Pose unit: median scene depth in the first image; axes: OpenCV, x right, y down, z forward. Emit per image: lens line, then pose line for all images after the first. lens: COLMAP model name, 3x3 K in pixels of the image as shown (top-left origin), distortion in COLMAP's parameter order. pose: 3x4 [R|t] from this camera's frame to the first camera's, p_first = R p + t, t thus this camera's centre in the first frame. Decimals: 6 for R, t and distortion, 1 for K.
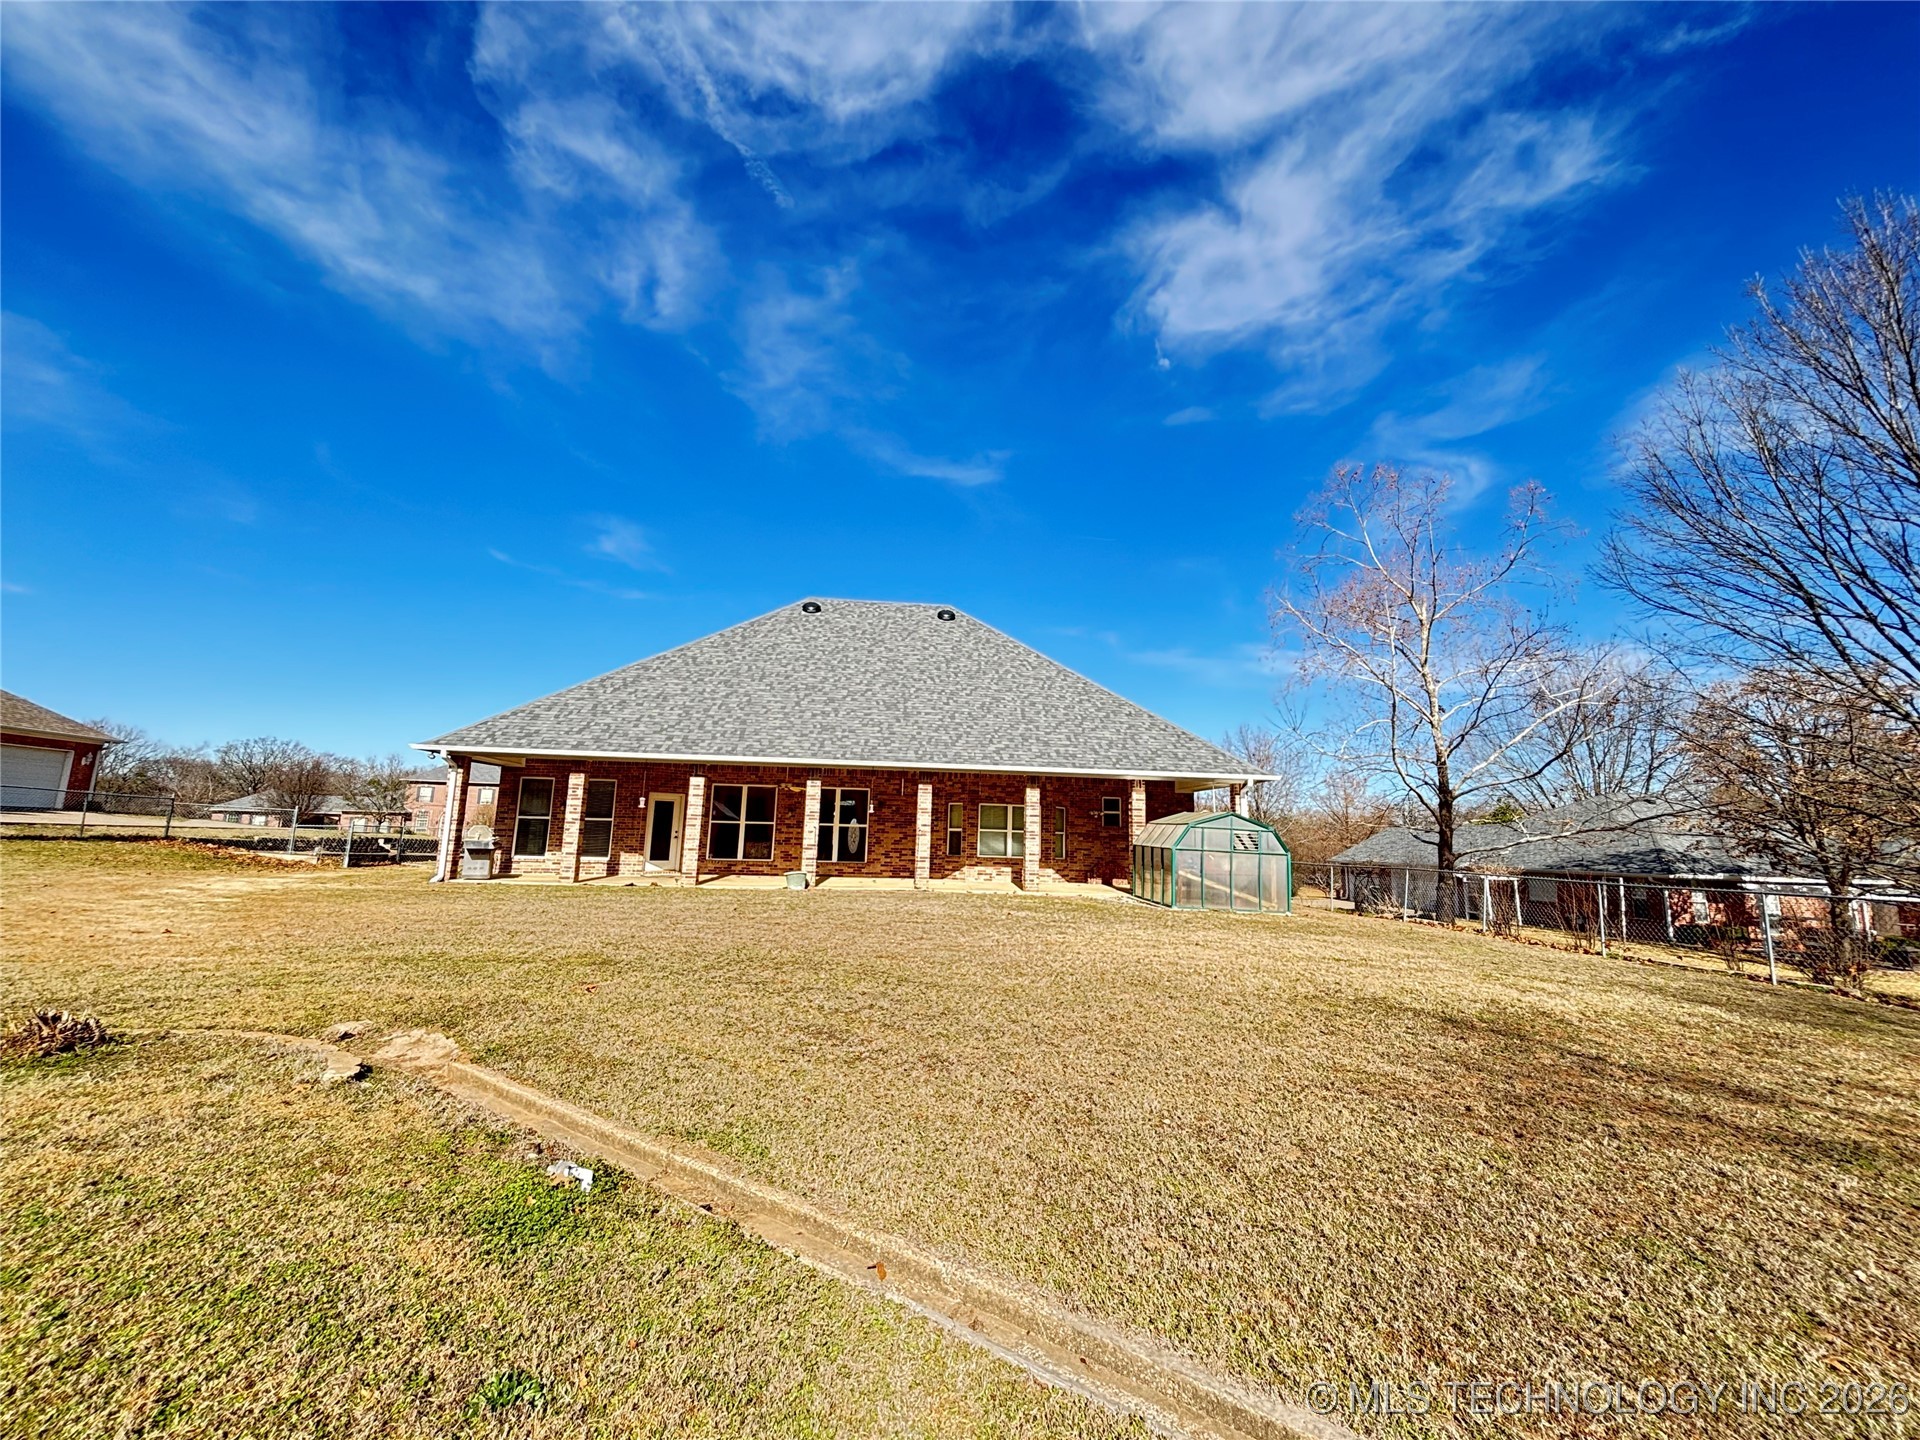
lens RADIAL K [[770.4, 0, 960.0], [0, 770.4, 720.0], [0, 0, 1]] dist [-0.000724, -0.000041]
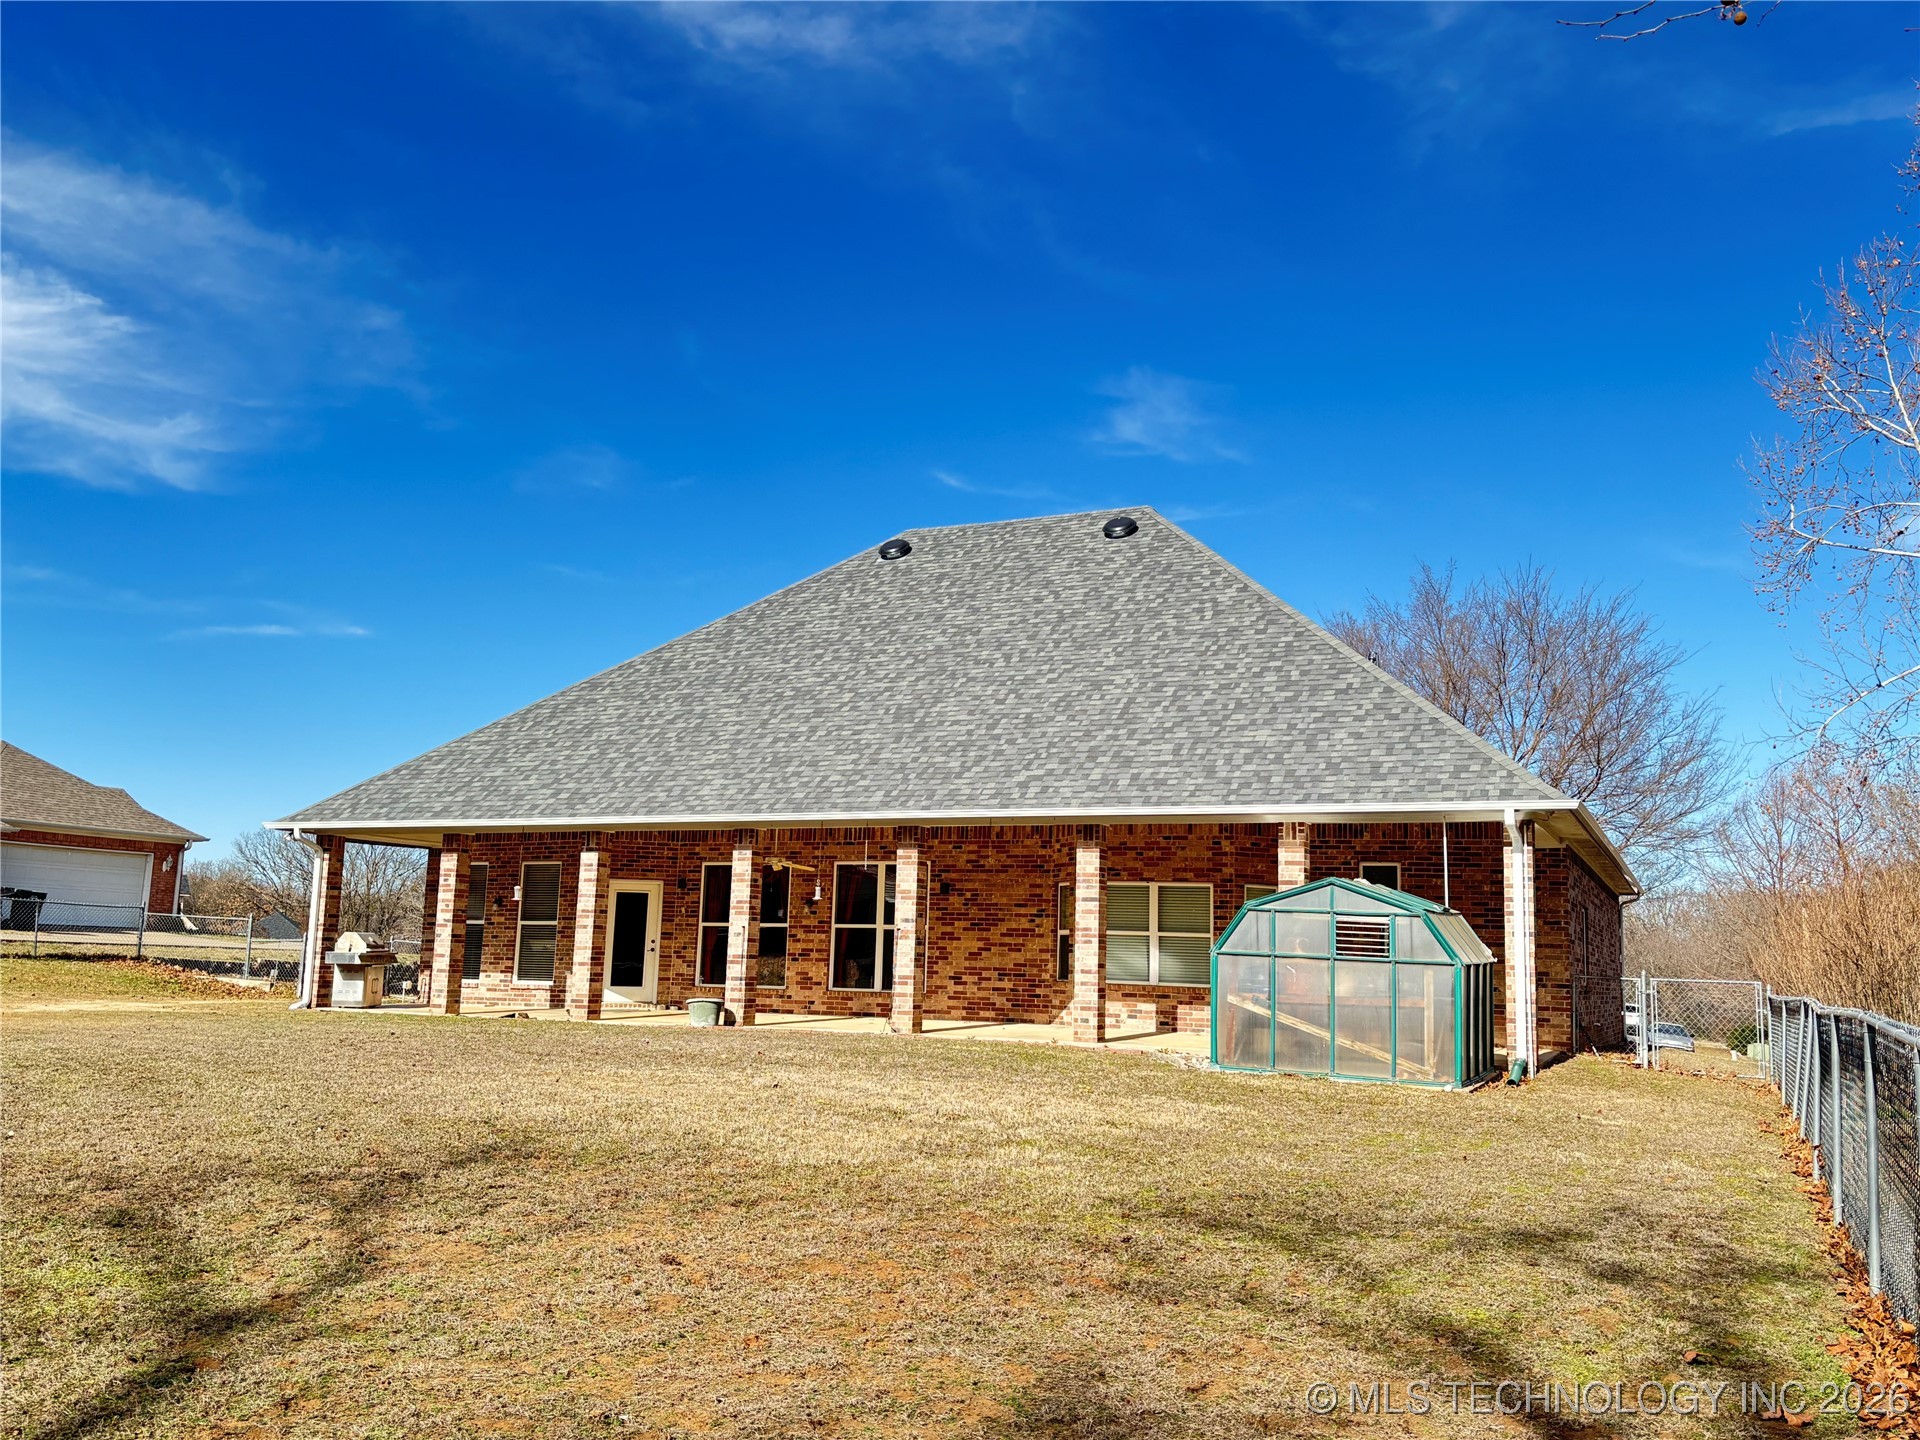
lens RADIAL K [[1628.9, 0, 960.0], [0, 1628.9, 720.0], [0, 0, 1]] dist [0.037588, -0.002929]
pose [[0.860988, -0.079871, -0.502314, 0.562613], [0.074176, 0.996752, -0.031349, 0.027362], [0.503187, -0.010268, 0.864117, -0.021294]]
